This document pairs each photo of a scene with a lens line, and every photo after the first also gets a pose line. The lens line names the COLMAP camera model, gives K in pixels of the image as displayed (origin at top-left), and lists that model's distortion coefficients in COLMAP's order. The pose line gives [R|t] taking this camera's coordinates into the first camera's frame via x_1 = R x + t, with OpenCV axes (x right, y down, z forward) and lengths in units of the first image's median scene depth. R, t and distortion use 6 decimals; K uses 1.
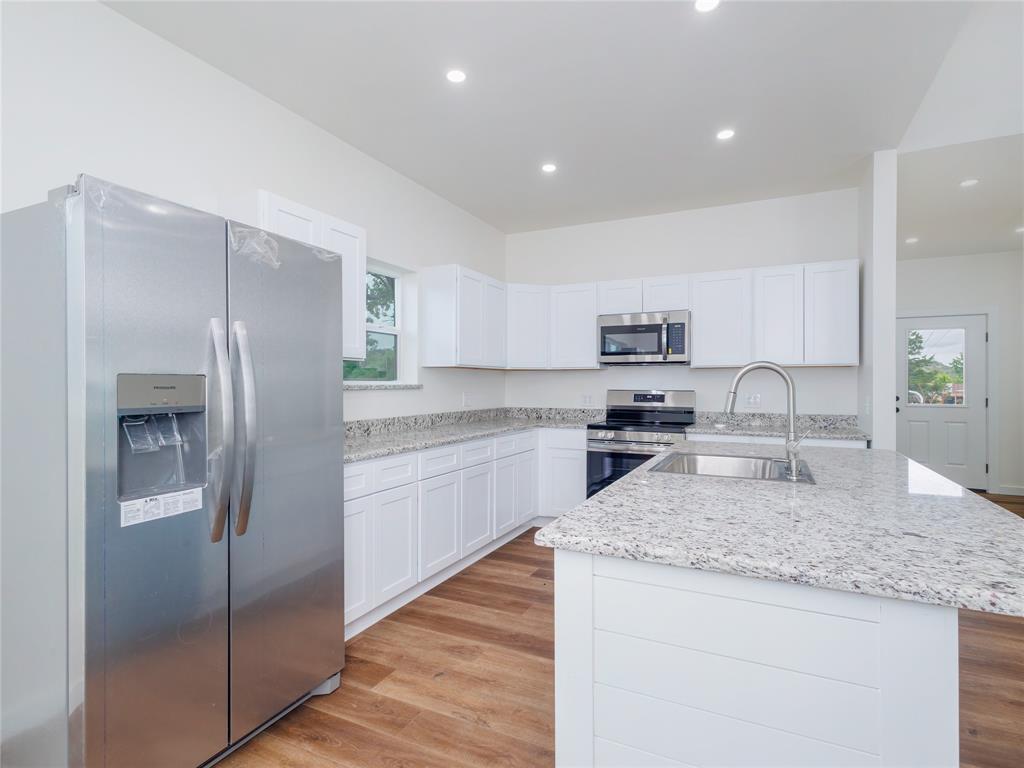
lens RADIAL K [[528.7, 0, 512.0], [0, 528.7, 384.0], [0, 0, 1]] dist [0.018506, -0.006295]
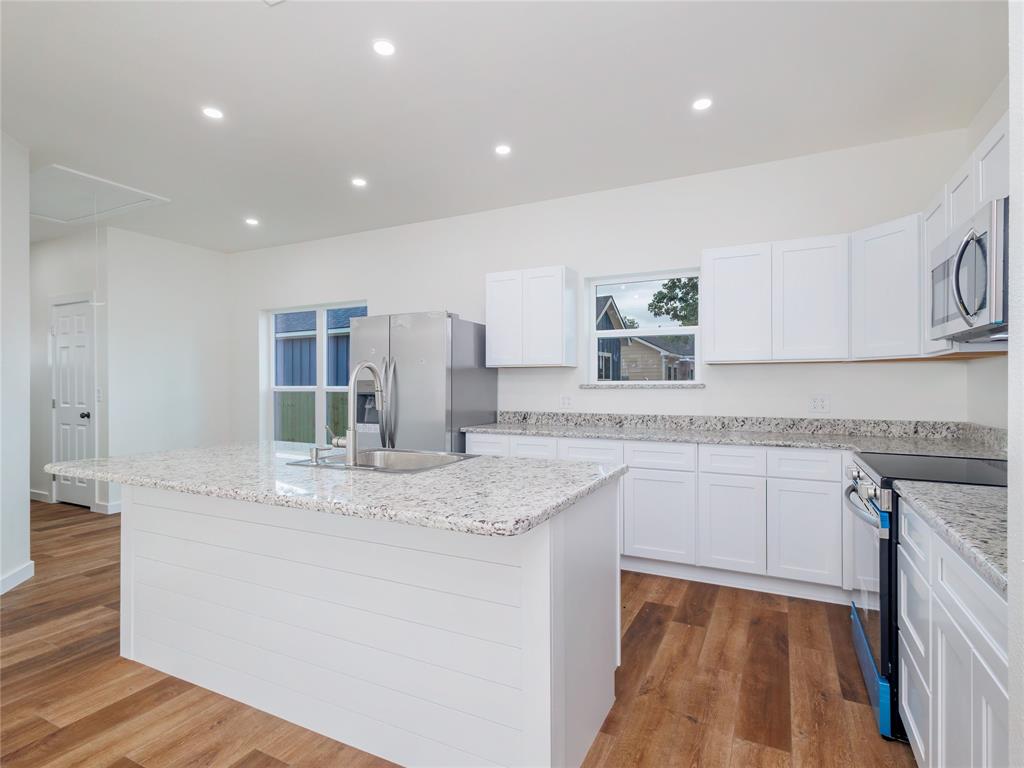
lens RADIAL K [[528.7, 0, 512.0], [0, 528.7, 384.0], [0, 0, 1]] dist [0.018506, -0.006295]
pose [[-0.001598, 0.001811, -0.999997, 0.775889], [0.001441, 0.999997, 0.001808, -0.001165], [0.999998, -0.001438, -0.001601, 0.656882]]
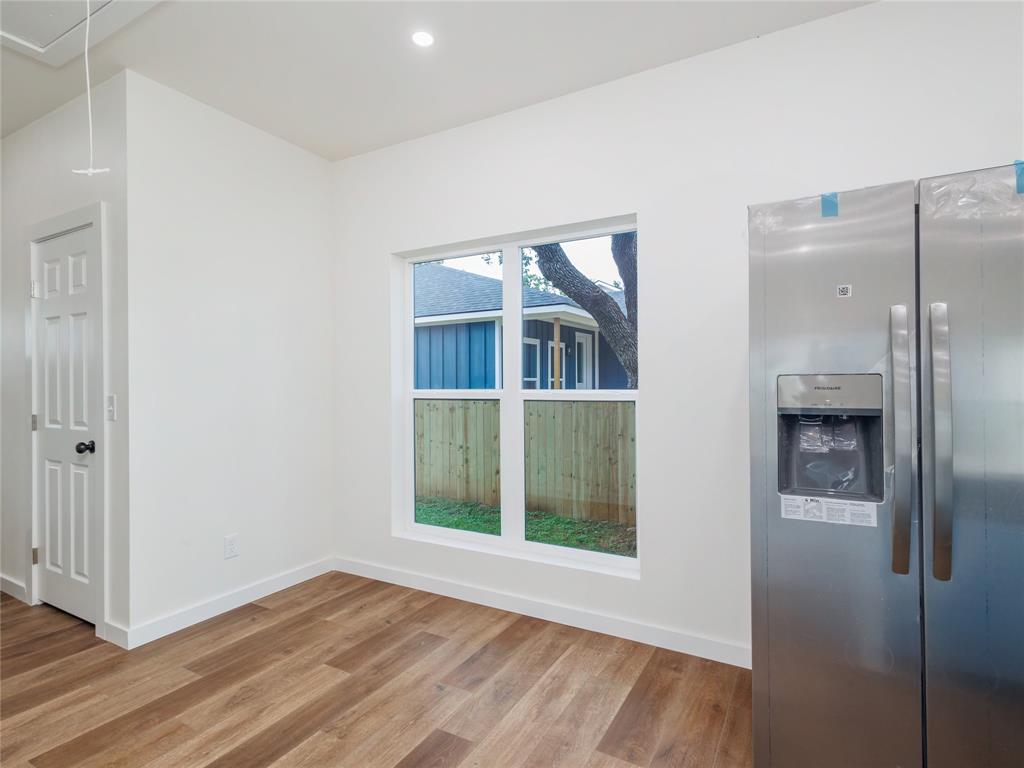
lens RADIAL K [[520.2, 0, 517.0], [0, 520.2, 385.2], [0, 0, 1]] dist [0.010185, -0.002255]
pose [[-0.031131, 0.000463, -0.999515, 0.115499], [0.003208, 0.999995, 0.000363, -0.000096], [0.999510, -0.003195, -0.031132, 0.175022]]
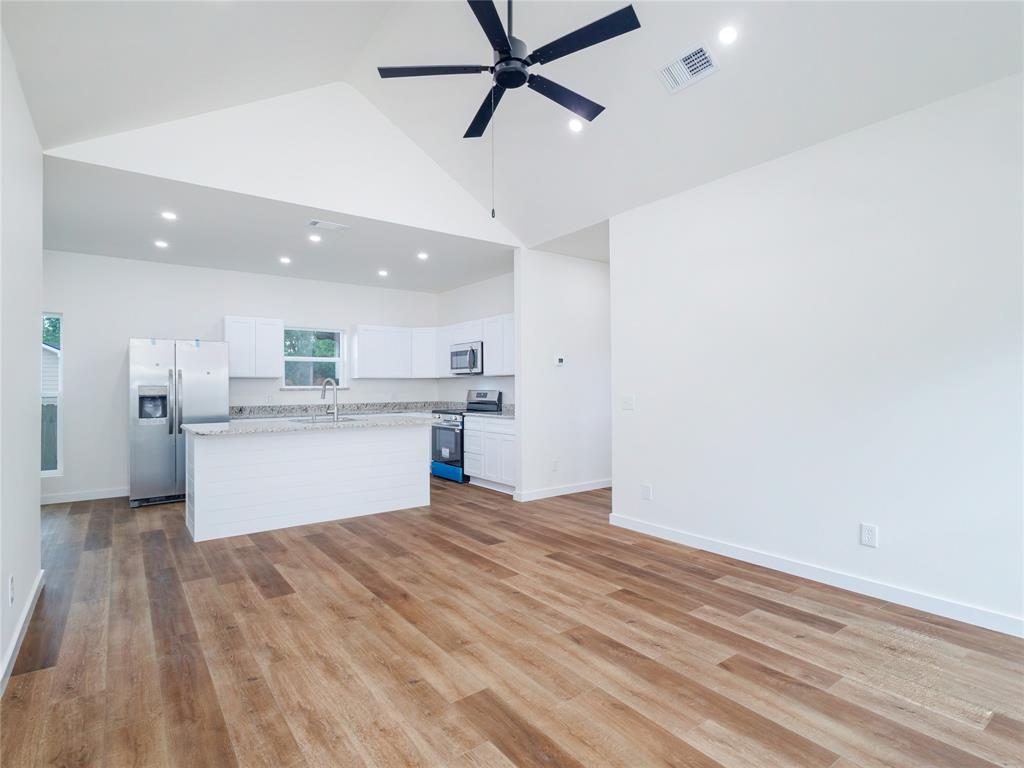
lens RADIAL K [[528.7, 0, 512.0], [0, 528.7, 384.0], [0, 0, 1]] dist [0.018506, -0.006295]
pose [[0.892245, -0.006803, -0.451500, 1.215811], [0.005995, 0.999977, -0.003219, -0.002105], [0.451512, 0.000166, 0.892265, -0.439921]]
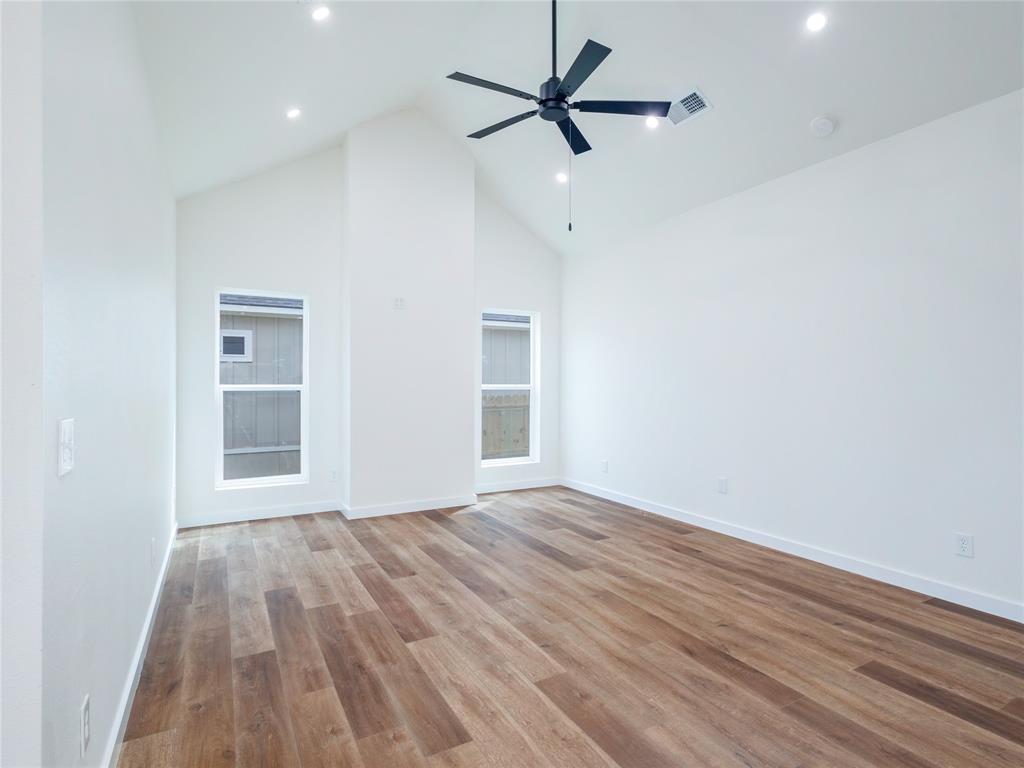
lens RADIAL K [[528.7, 0, 512.0], [0, 528.7, 384.0], [0, 0, 1]] dist [0.018506, -0.006295]
pose [[-0.826740, 0.001212, 0.562582, 0.549532], [0.000730, 0.999999, -0.001082, 0.001249], [-0.562583, -0.000484, -0.826741, 0.795092]]
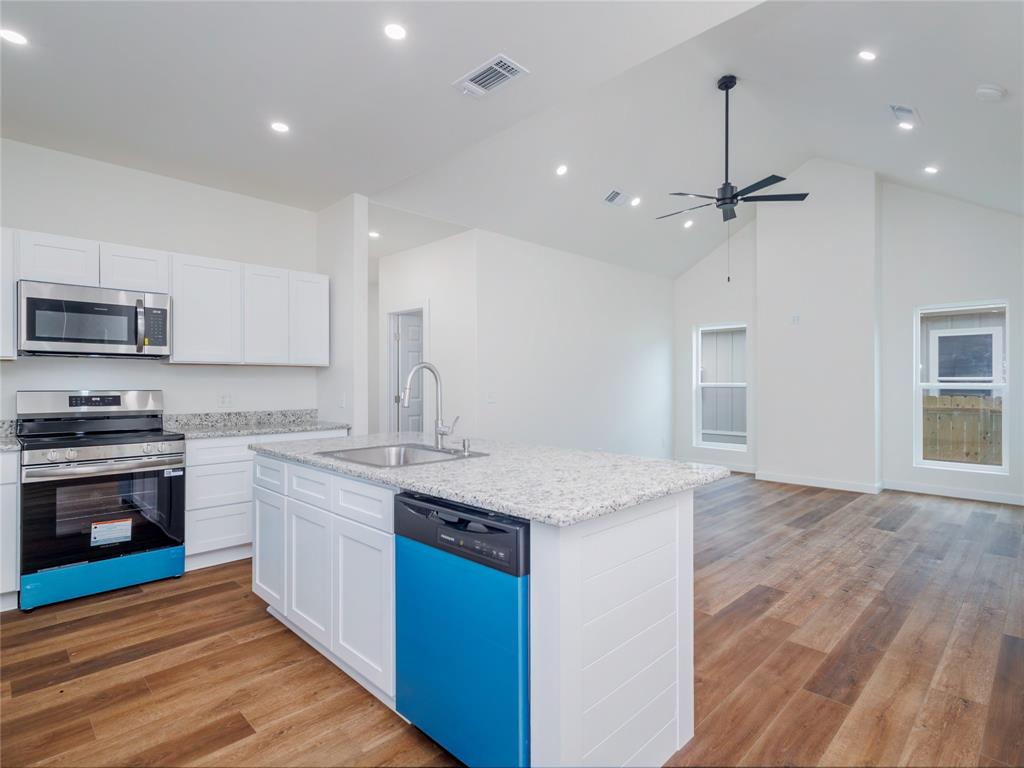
lens RADIAL K [[528.7, 0, 512.0], [0, 528.7, 384.0], [0, 0, 1]] dist [0.018506, -0.006295]
pose [[0.318137, -0.003144, 0.948040, -0.307977], [-0.000705, 0.999993, 0.003553, -0.000486], [-0.948045, -0.001799, 0.318133, 0.219798]]
